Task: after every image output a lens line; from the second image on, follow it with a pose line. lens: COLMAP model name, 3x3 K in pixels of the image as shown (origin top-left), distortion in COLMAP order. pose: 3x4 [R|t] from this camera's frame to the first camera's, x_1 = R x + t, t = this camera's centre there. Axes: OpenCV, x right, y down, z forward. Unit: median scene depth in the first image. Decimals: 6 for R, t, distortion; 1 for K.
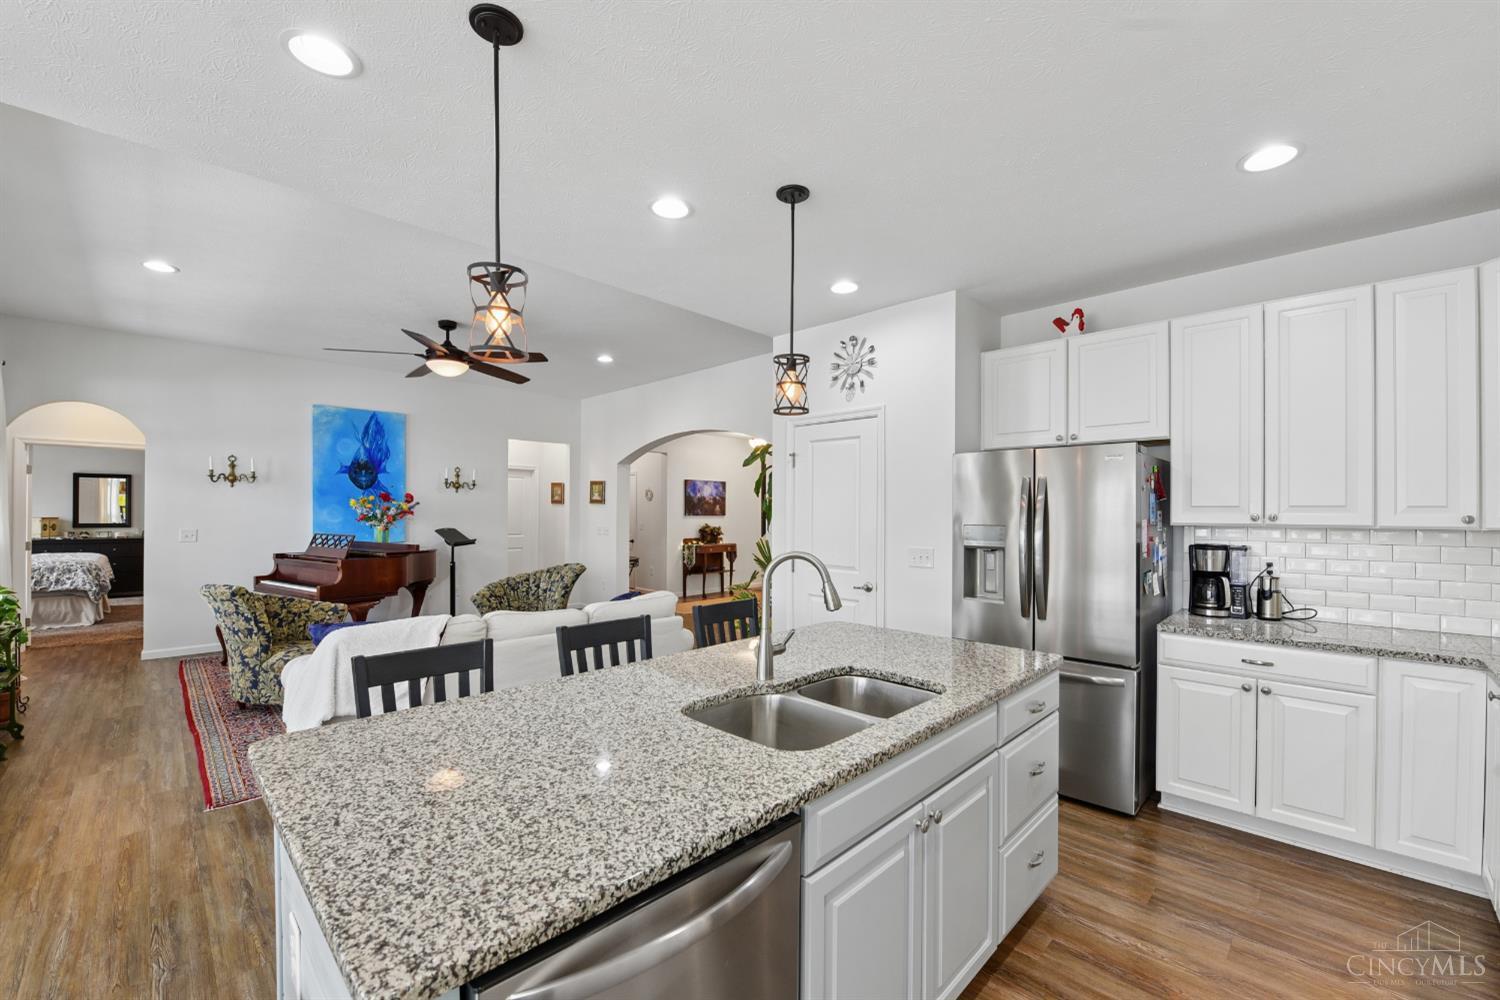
lens RADIAL K [[607.9, 0, 758.7], [0, 607.9, 503.9], [0, 0, 1]] dist [-0.016810, -0.000124]
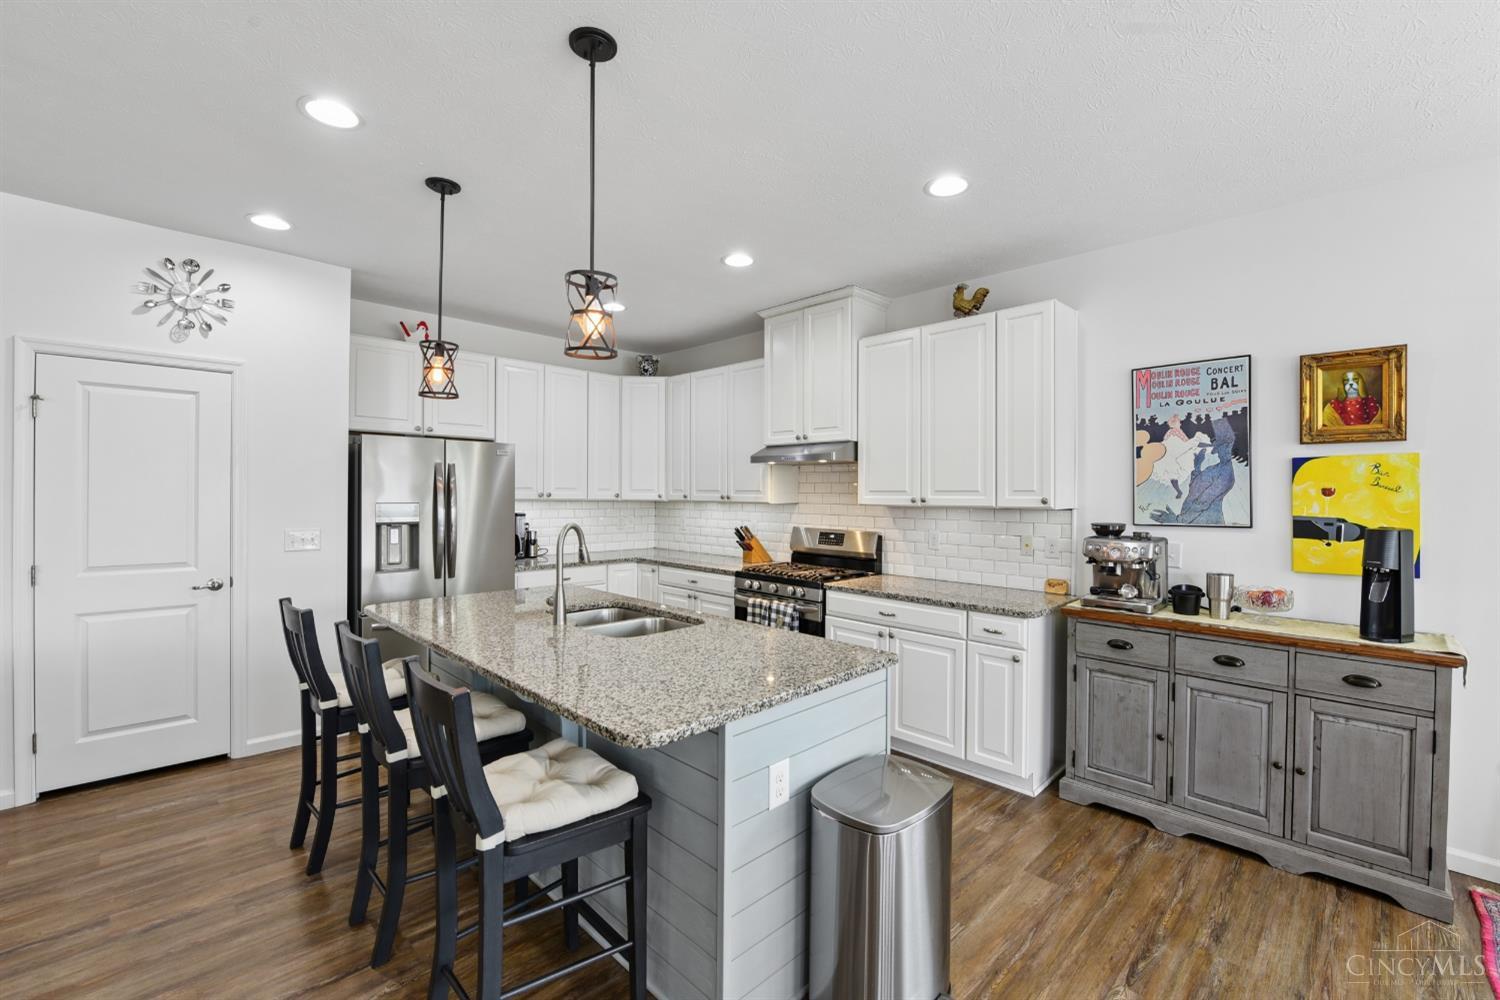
lens RADIAL K [[632.7, 0, 760.1], [0, 632.7, 502.0], [0, 0, 1]] dist [-0.012785, -0.000358]
pose [[0.009842, -0.018300, 0.999784, -0.768932], [-0.022081, 0.999585, 0.018514, -0.002913], [-0.999708, -0.022258, 0.009434, 0.331478]]
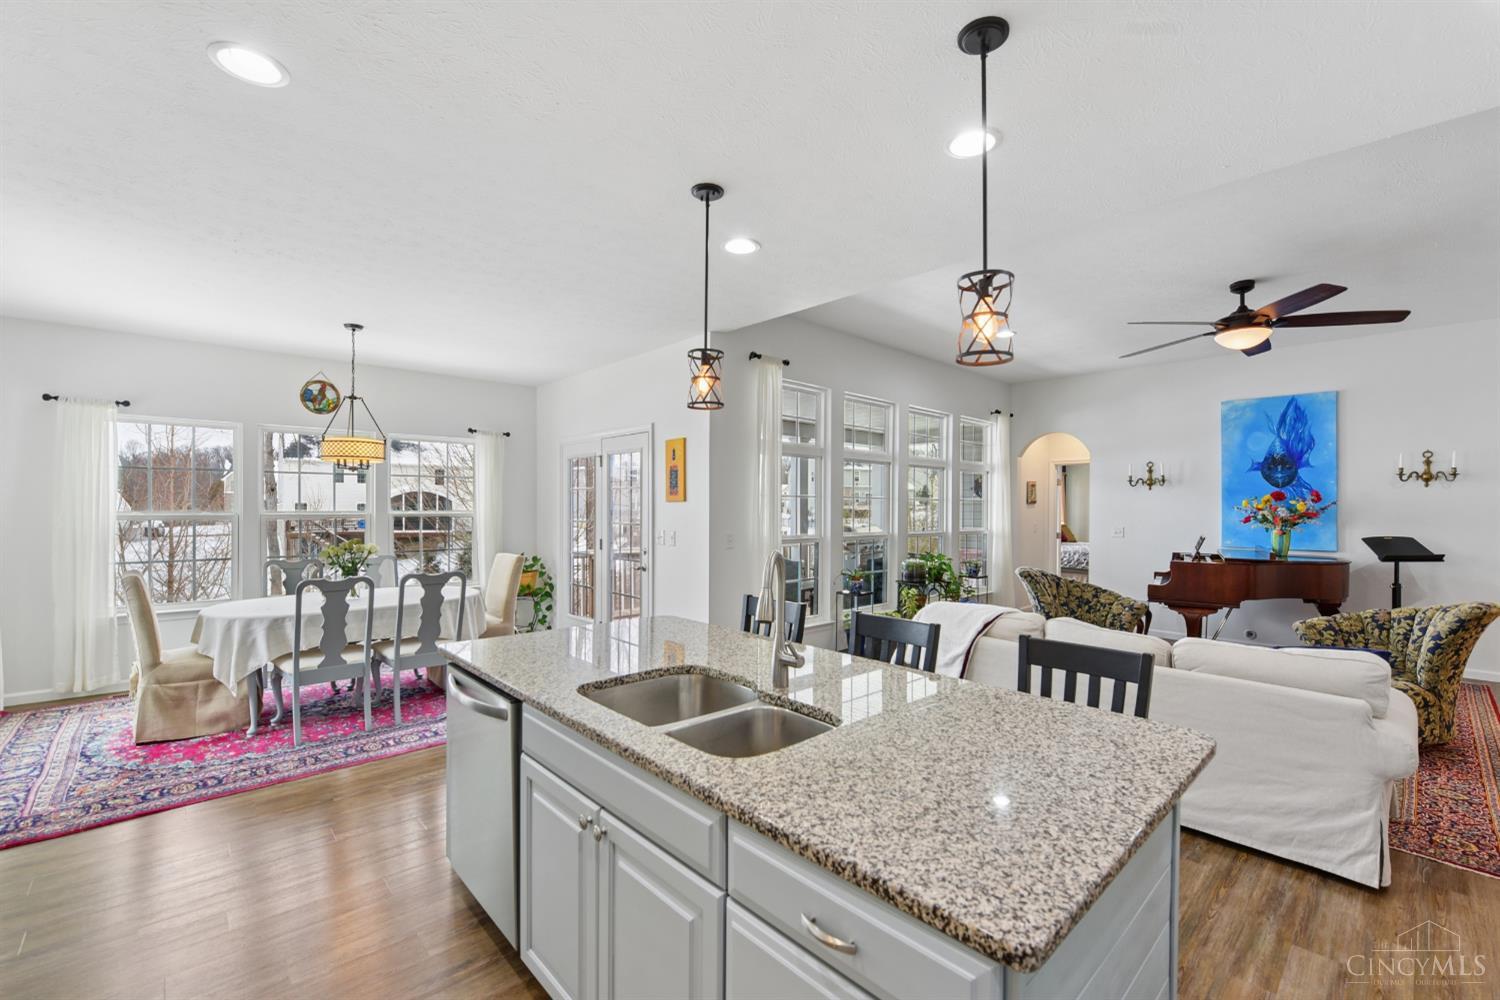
lens RADIAL K [[628.6, 0, 757.7], [0, 628.6, 508.1], [0, 0, 1]] dist [-0.014785, -0.000187]
pose [[-0.045027, -0.004157, -0.998977, 0.567956], [0.005501, 0.999975, -0.004409, 0.011253], [0.998971, -0.005693, -0.045003, 0.588923]]
